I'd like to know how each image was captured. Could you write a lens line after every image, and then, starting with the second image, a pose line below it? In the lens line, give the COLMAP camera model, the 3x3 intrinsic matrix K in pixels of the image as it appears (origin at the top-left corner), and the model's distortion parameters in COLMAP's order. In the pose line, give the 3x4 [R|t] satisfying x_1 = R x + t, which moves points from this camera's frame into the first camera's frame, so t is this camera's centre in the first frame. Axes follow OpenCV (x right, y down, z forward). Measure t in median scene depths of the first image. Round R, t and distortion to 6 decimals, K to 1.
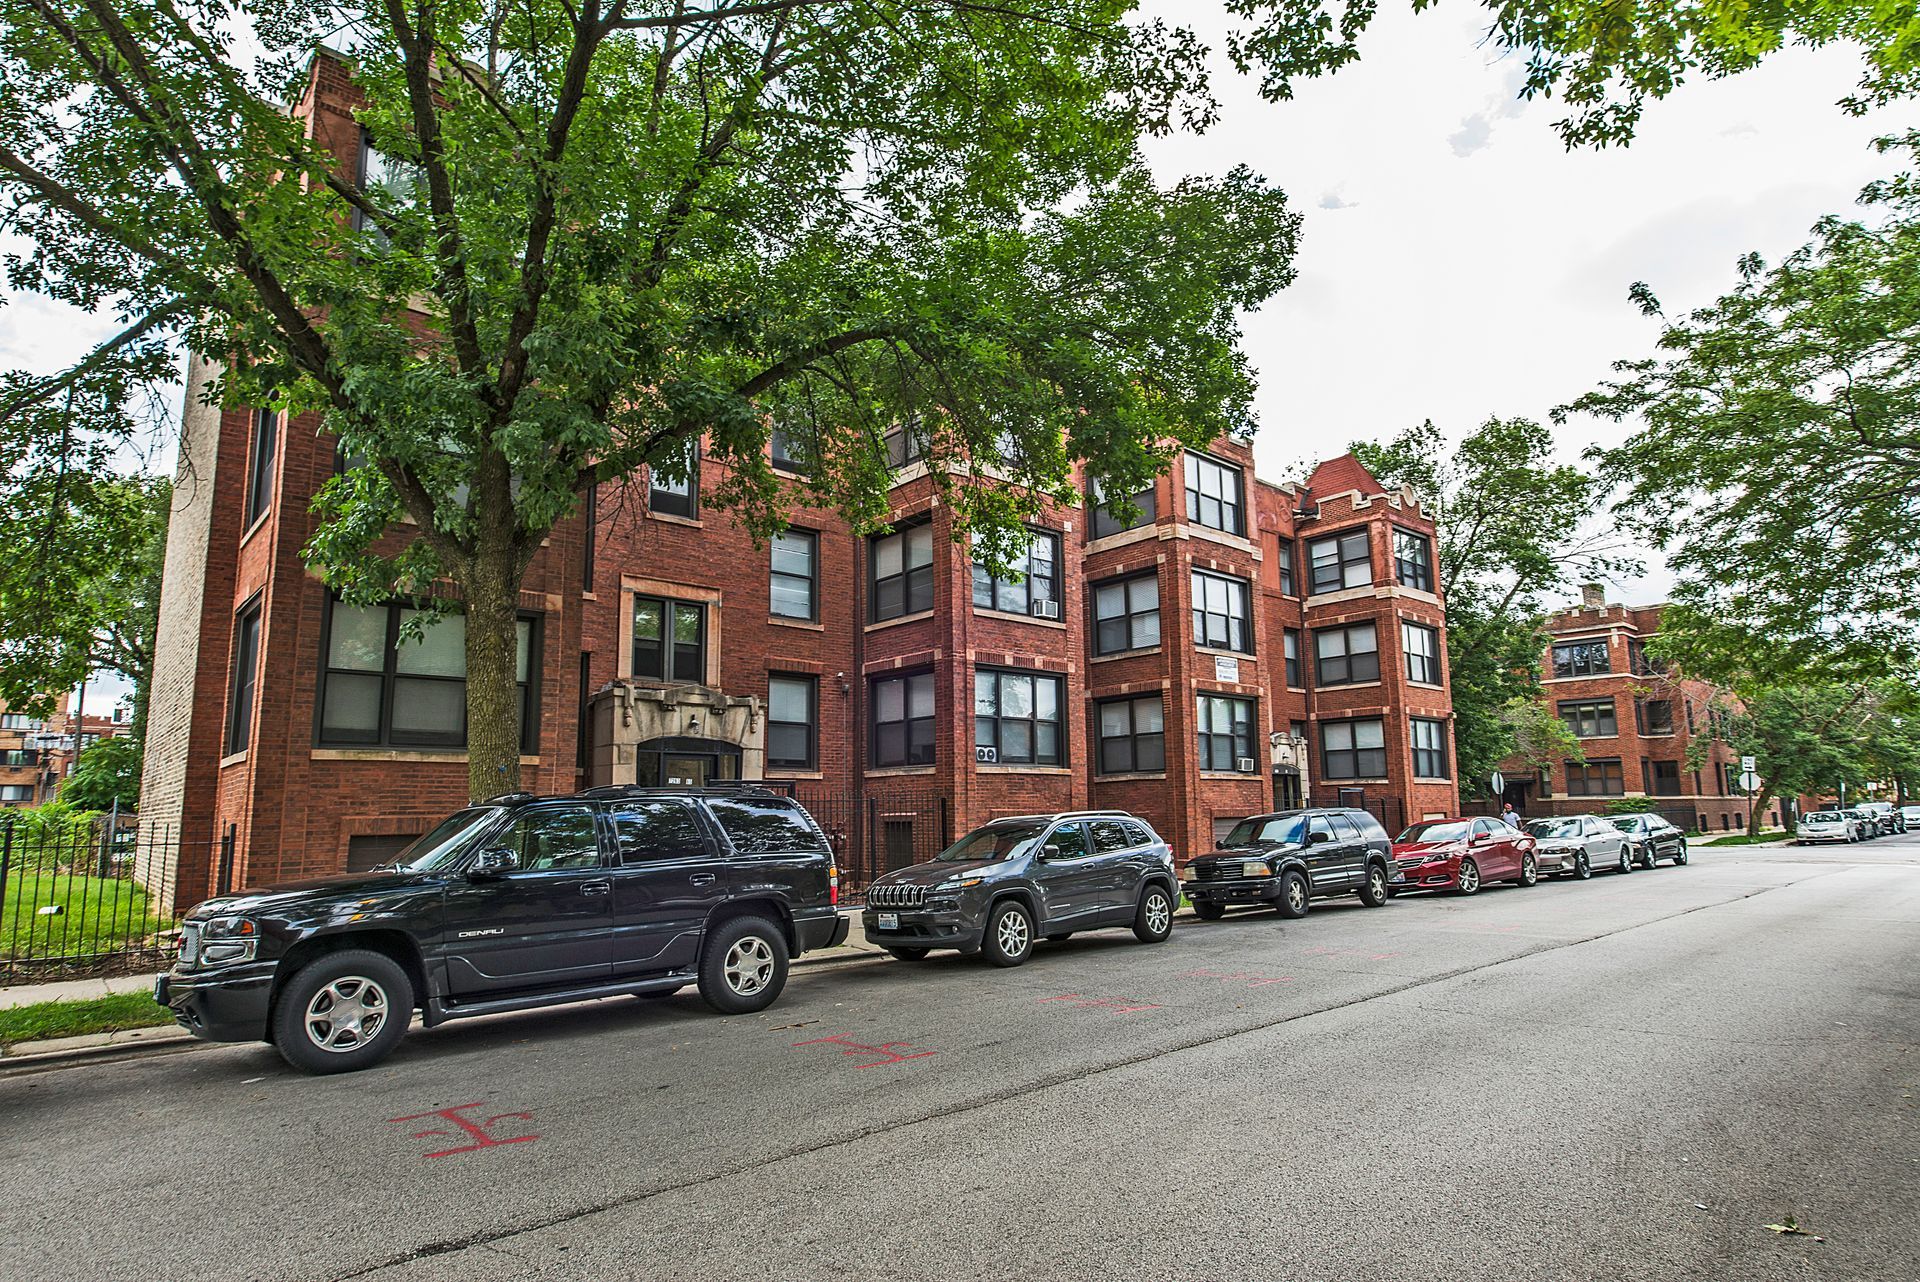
lens RADIAL K [[958.8, 0, 954.6], [0, 958.8, 692.5], [0, 0, 1]] dist [-0.001528, 0.000748]
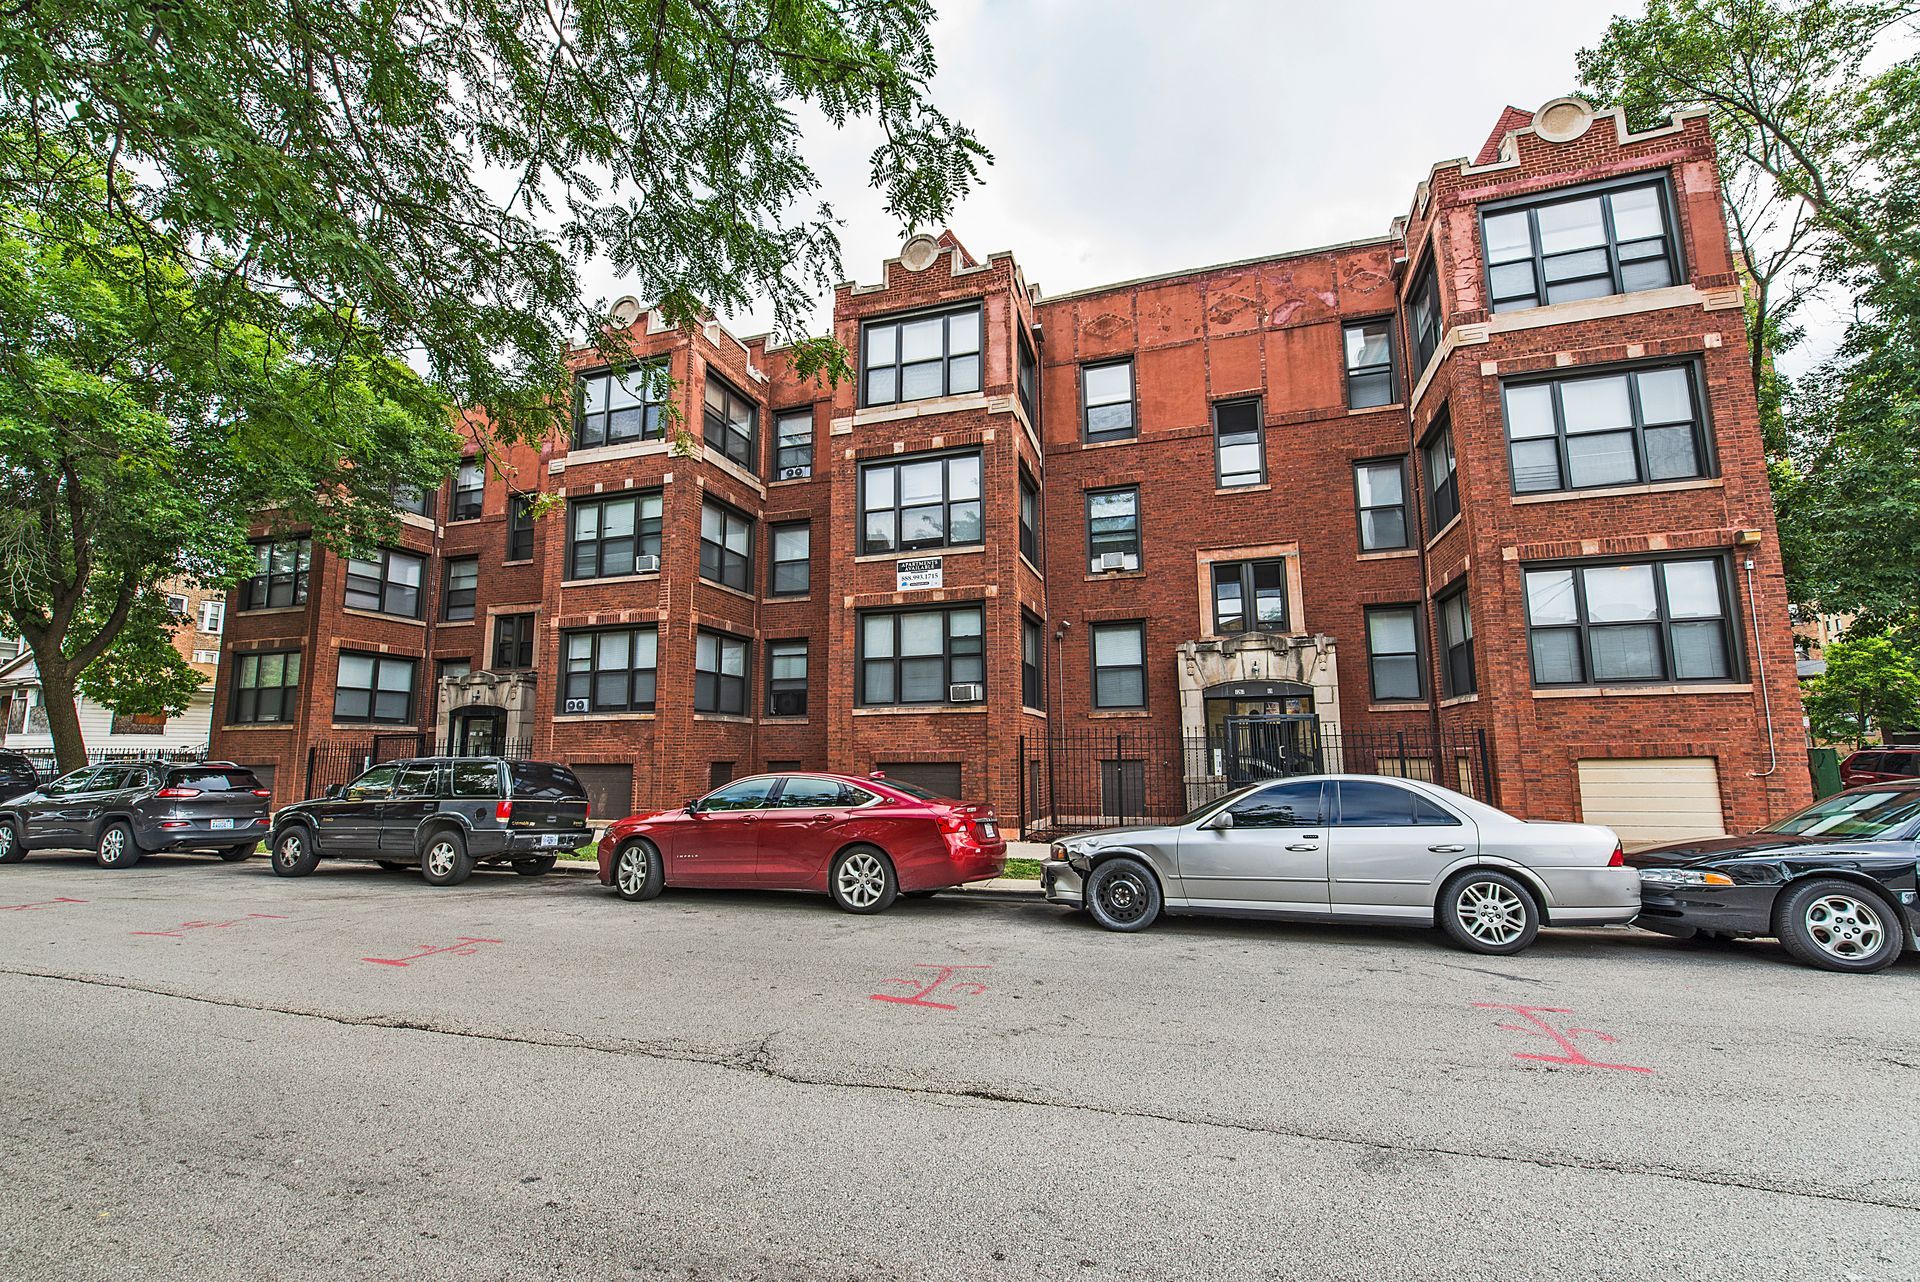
lens RADIAL K [[757.5, 0, 959.0], [0, 757.5, 646.3], [0, 0, 1]] dist [0.006200, -0.007085]
pose [[0.543478, -0.108967, -0.832320, 1.140584], [0.106933, 0.992448, -0.060107, 0.106194], [0.832584, -0.056336, 0.551026, 0.955289]]
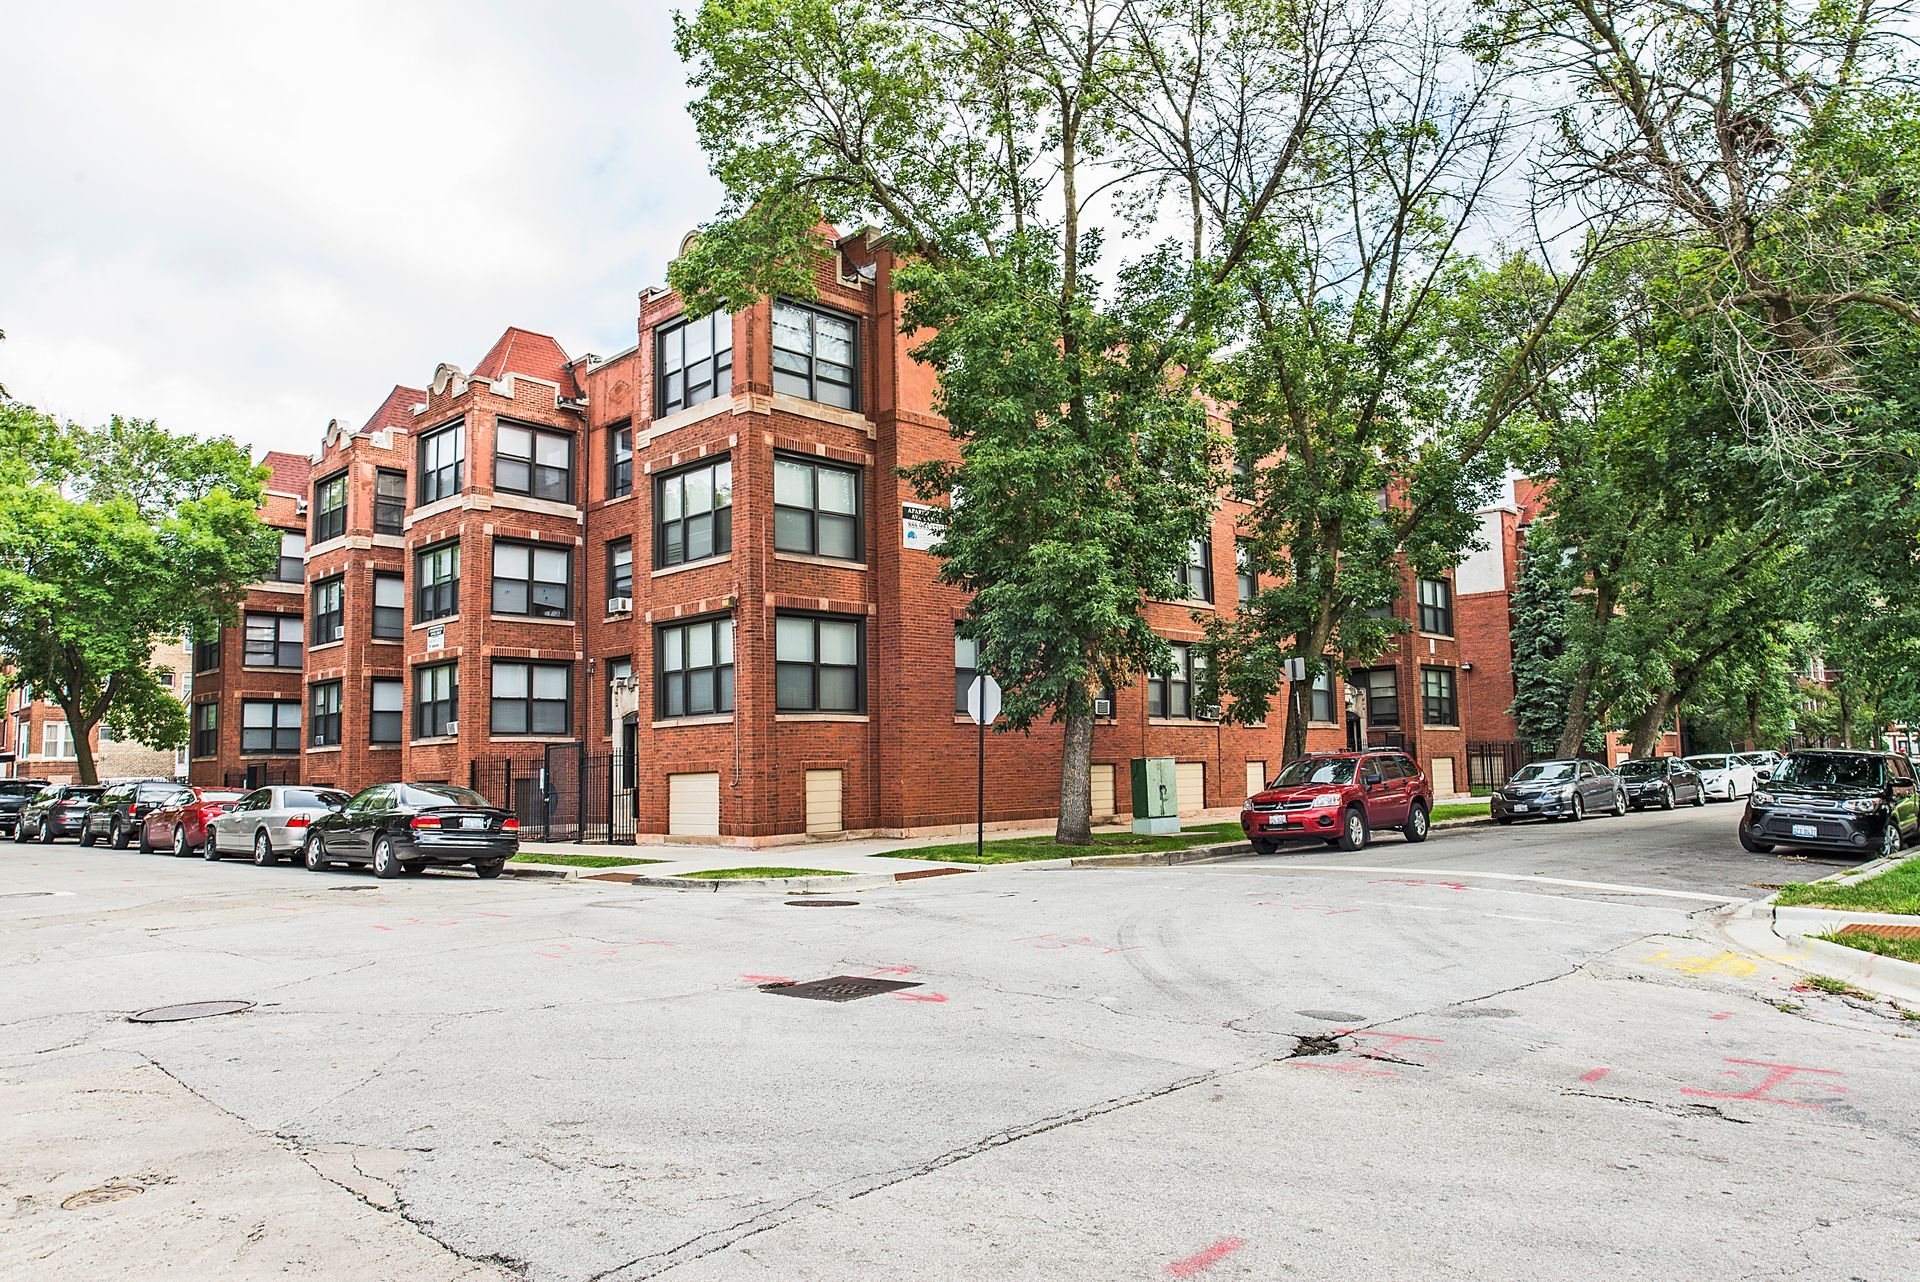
lens RADIAL K [[1264.5, 0, 963.1], [0, 1264.5, 647.6], [0, 0, 1]] dist [0.005234, 0.001468]
pose [[0.110667, -0.088799, -0.989883, 2.375658], [0.144211, 0.986894, -0.072409, 0.233566], [0.983339, -0.134739, 0.122023, 1.947501]]
